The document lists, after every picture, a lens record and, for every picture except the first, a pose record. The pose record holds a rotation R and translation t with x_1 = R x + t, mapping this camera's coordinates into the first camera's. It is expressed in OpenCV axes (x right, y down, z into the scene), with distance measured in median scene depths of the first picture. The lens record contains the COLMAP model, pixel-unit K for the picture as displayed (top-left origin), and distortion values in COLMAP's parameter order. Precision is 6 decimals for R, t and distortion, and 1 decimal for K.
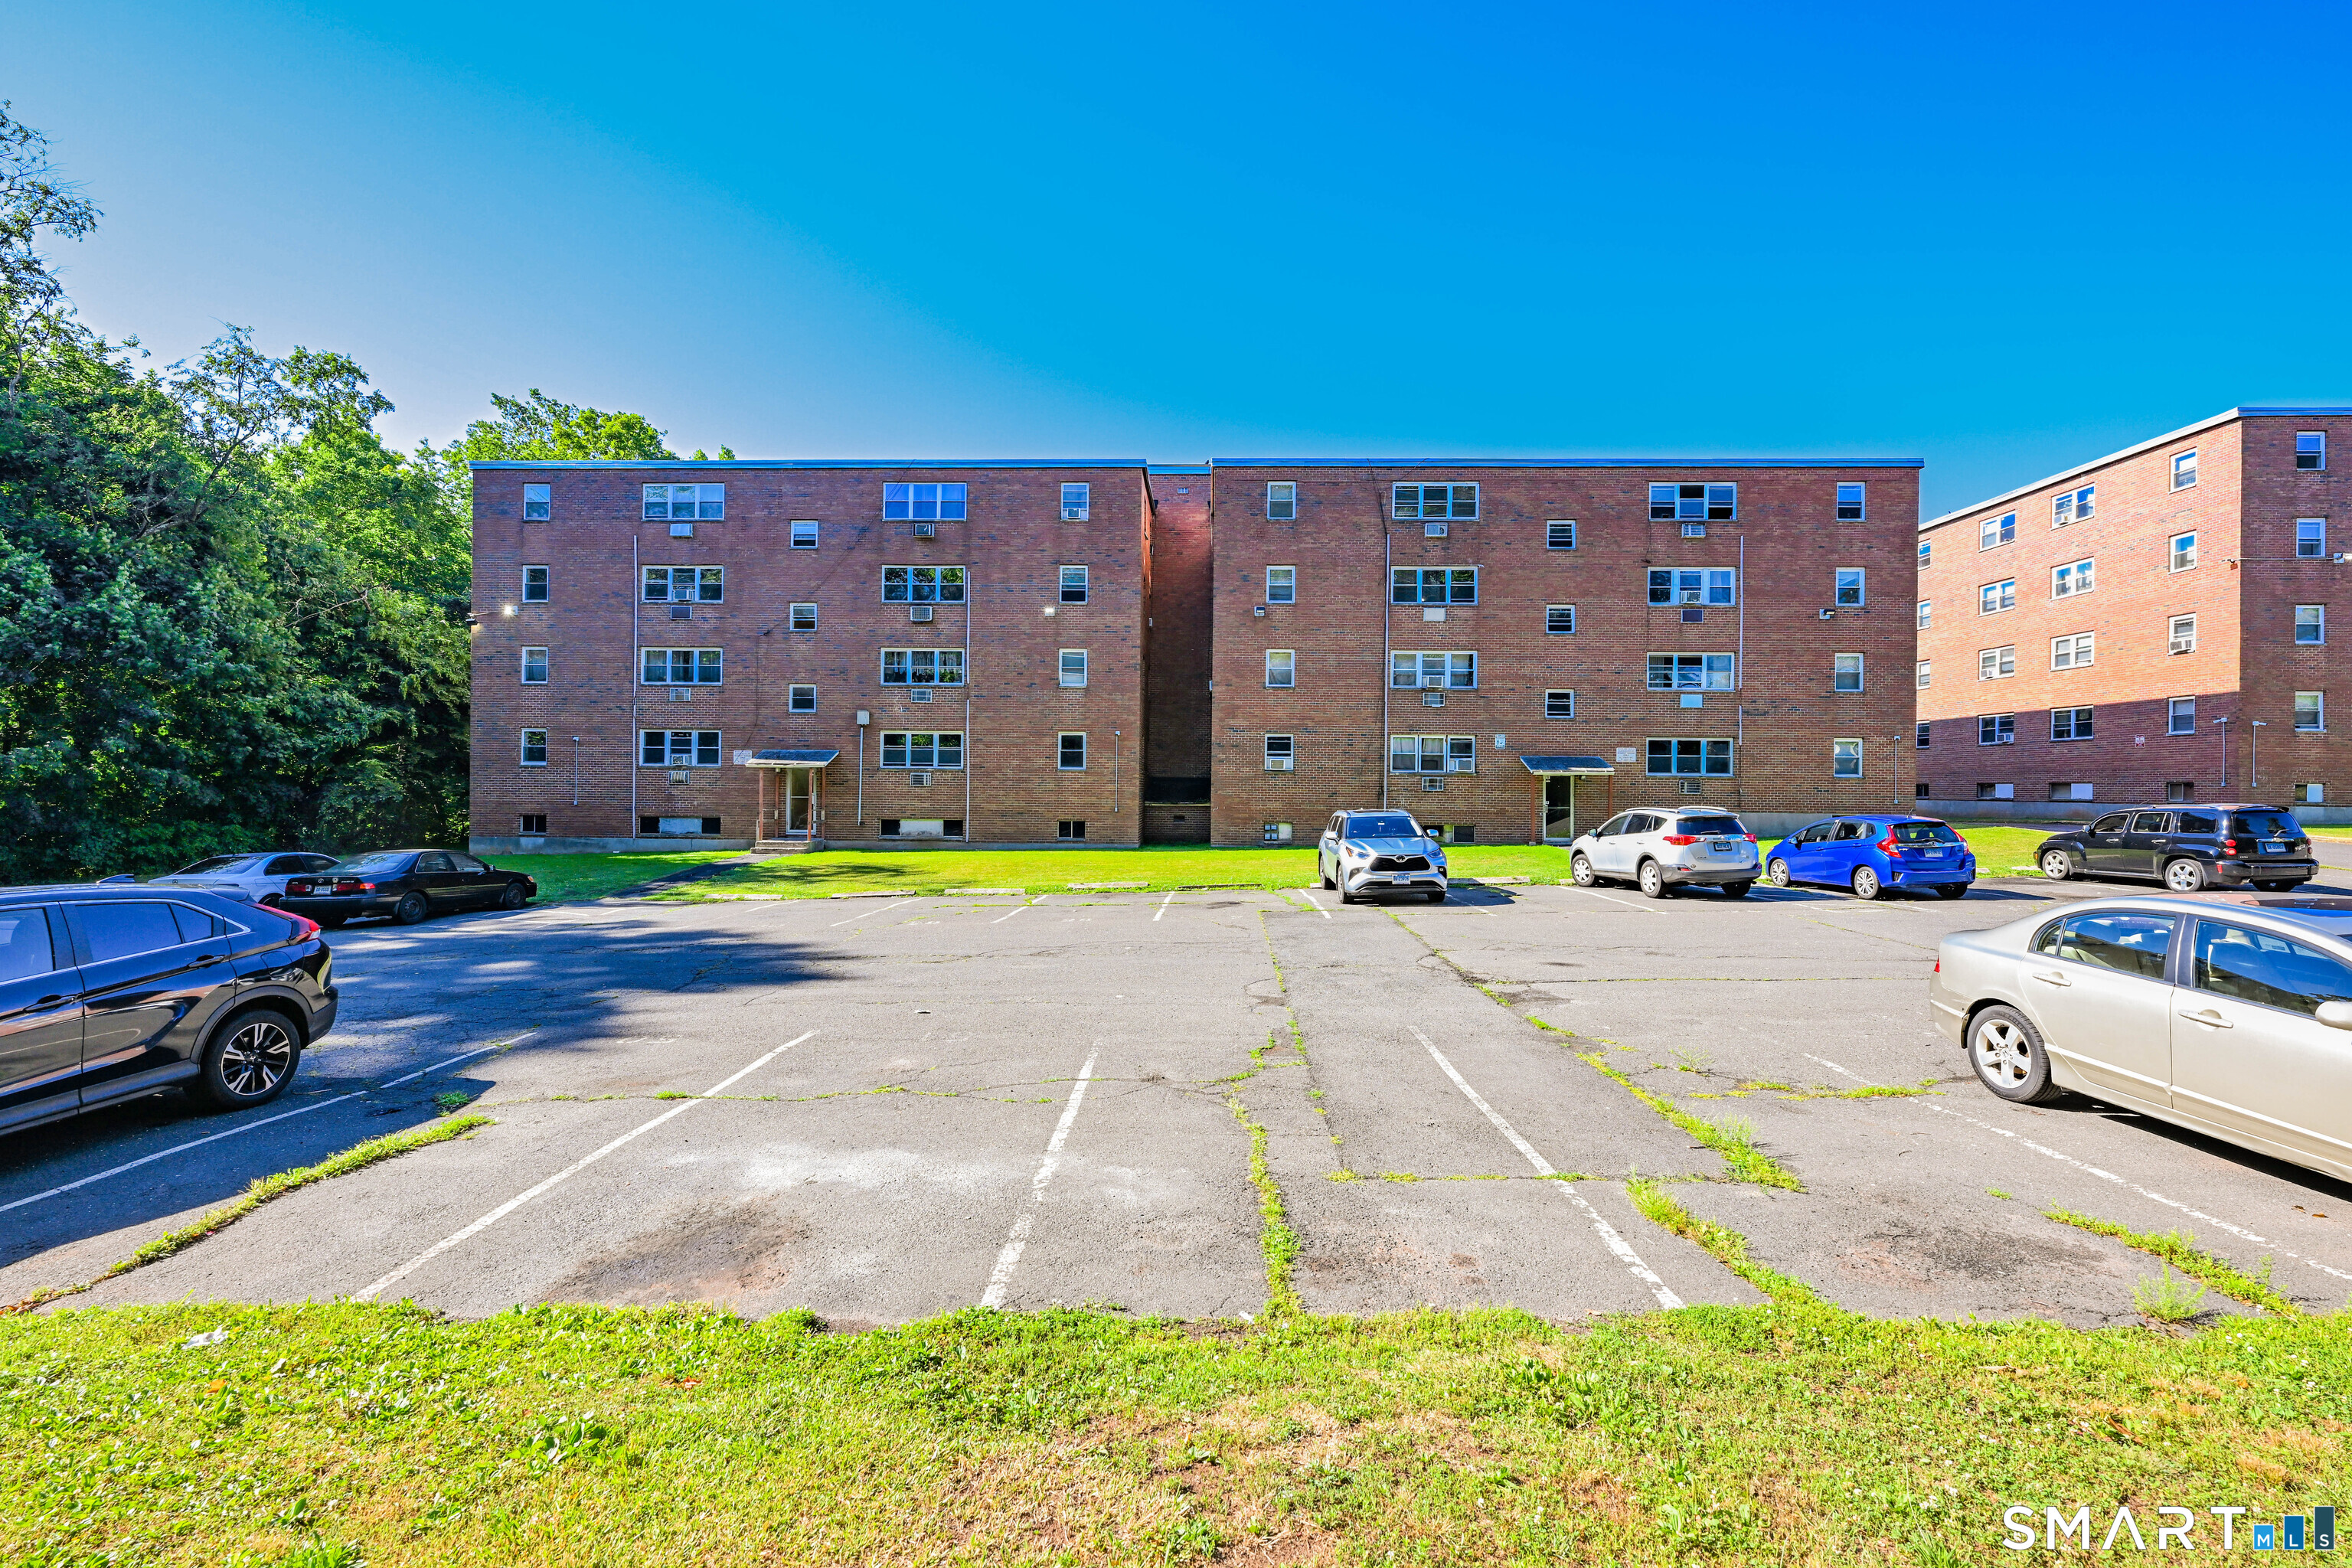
lens RADIAL K [[981.5, 0, 1178.4], [0, 981.5, 788.3], [0, 0, 1]] dist [-0.000049, 0.000467]
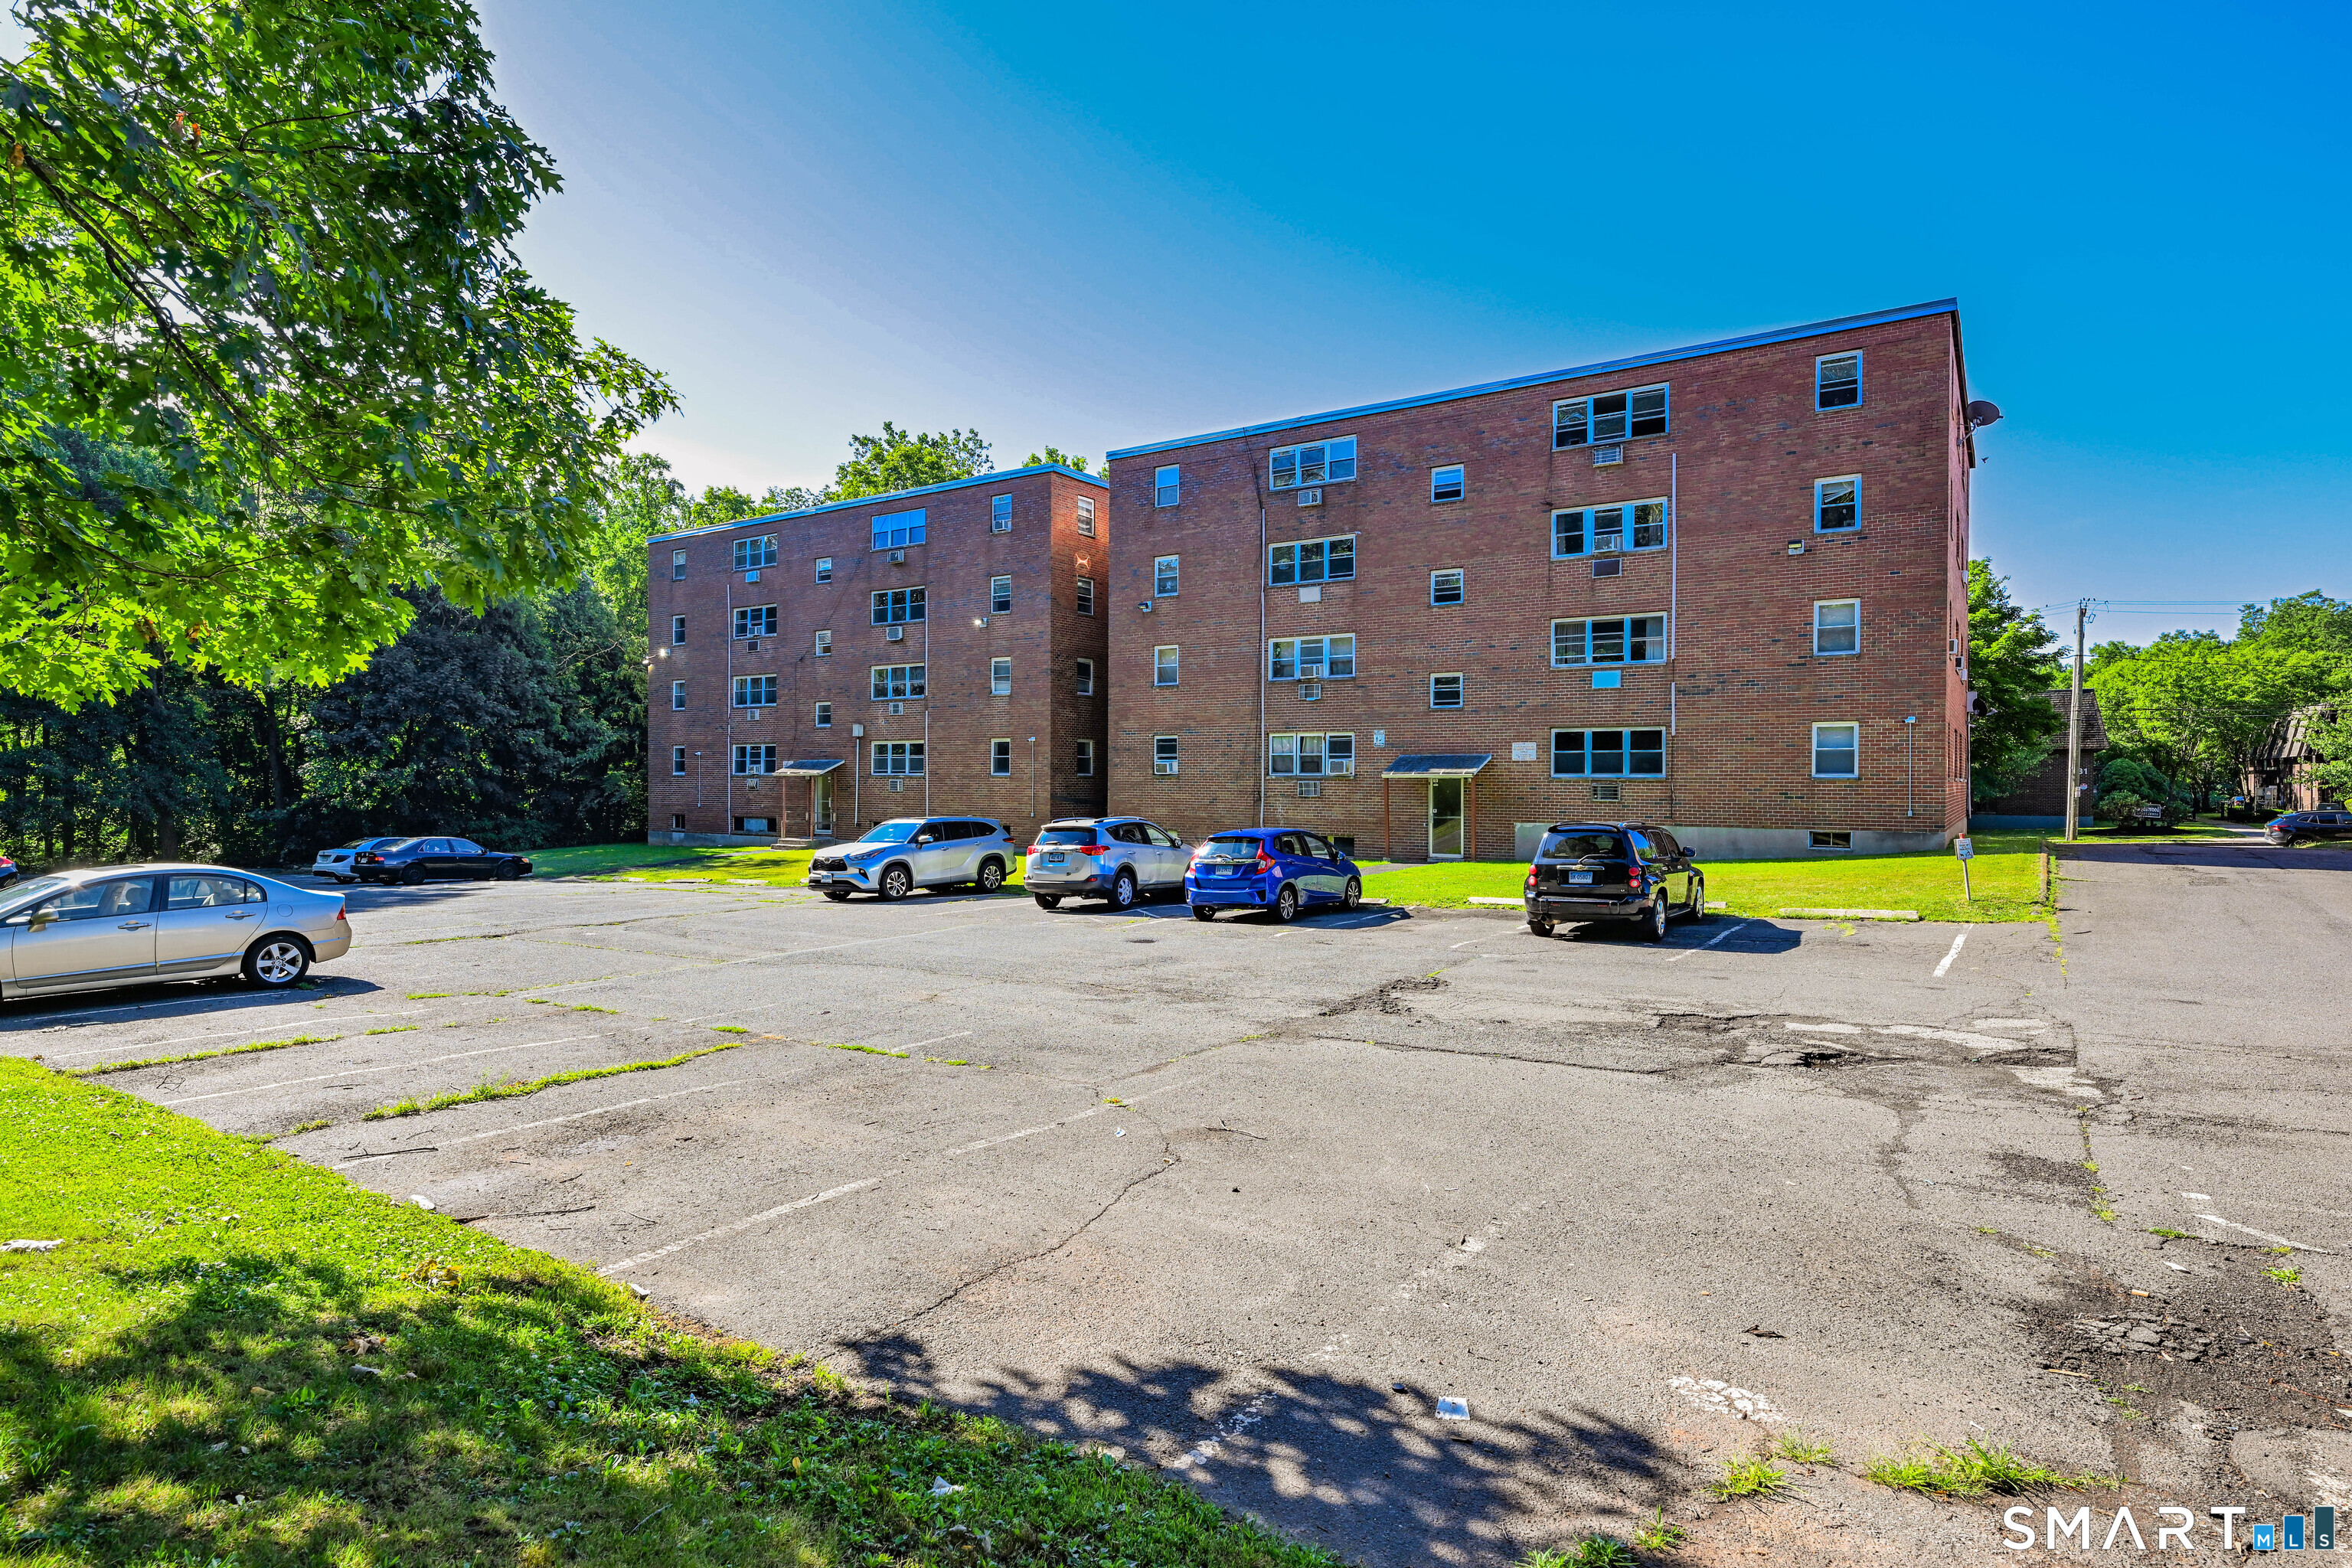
lens RADIAL K [[1268.0, 0, 1172.6], [0, 1268.0, 781.4], [0, 0, 1]] dist [0.003087, -0.000347]
pose [[0.835515, -0.004795, -0.549447, 0.771519], [0.004644, 0.999988, -0.001664, -0.009588], [0.549448, -0.001161, 0.835527, -0.008821]]
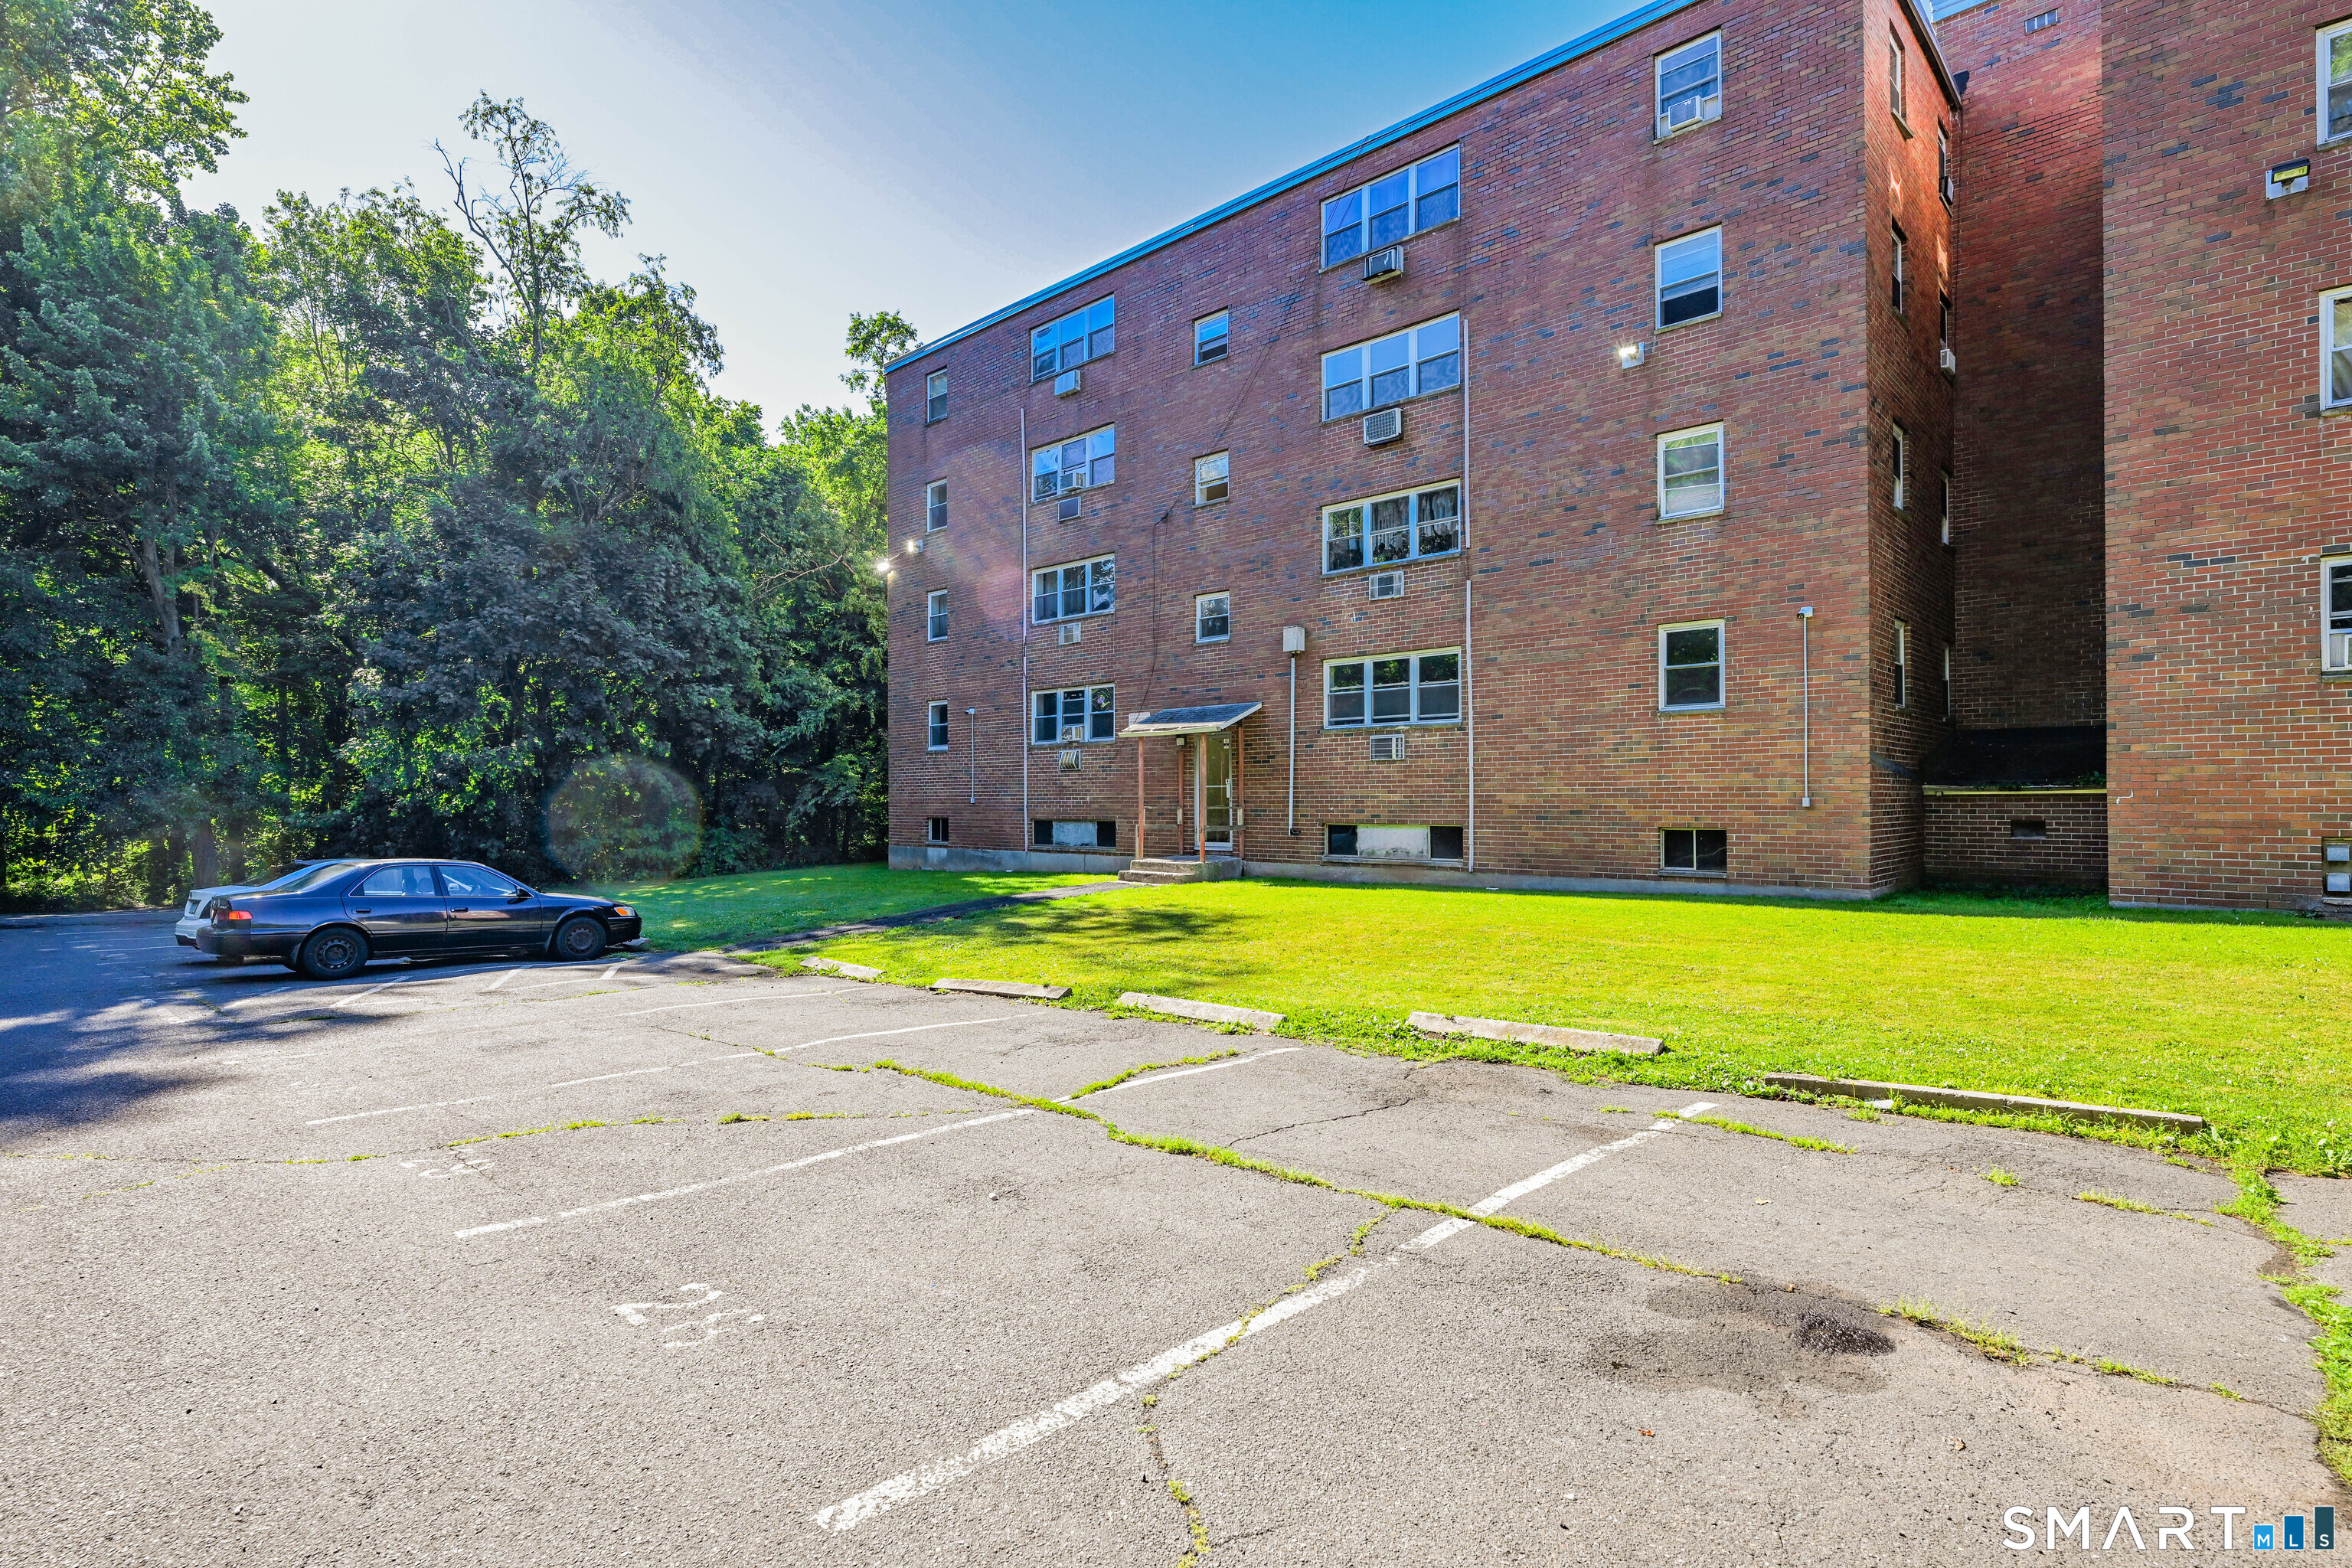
lens RADIAL K [[1154.3, 0, 1179.1], [0, 1154.3, 792.7], [0, 0, 1]] dist [-0.001933, 0.000668]
pose [[0.746807, -0.015673, -0.664856, 0.059168], [0.011603, 0.999877, -0.010537, 0.019817], [0.664940, 0.000154, 0.746897, 0.475427]]
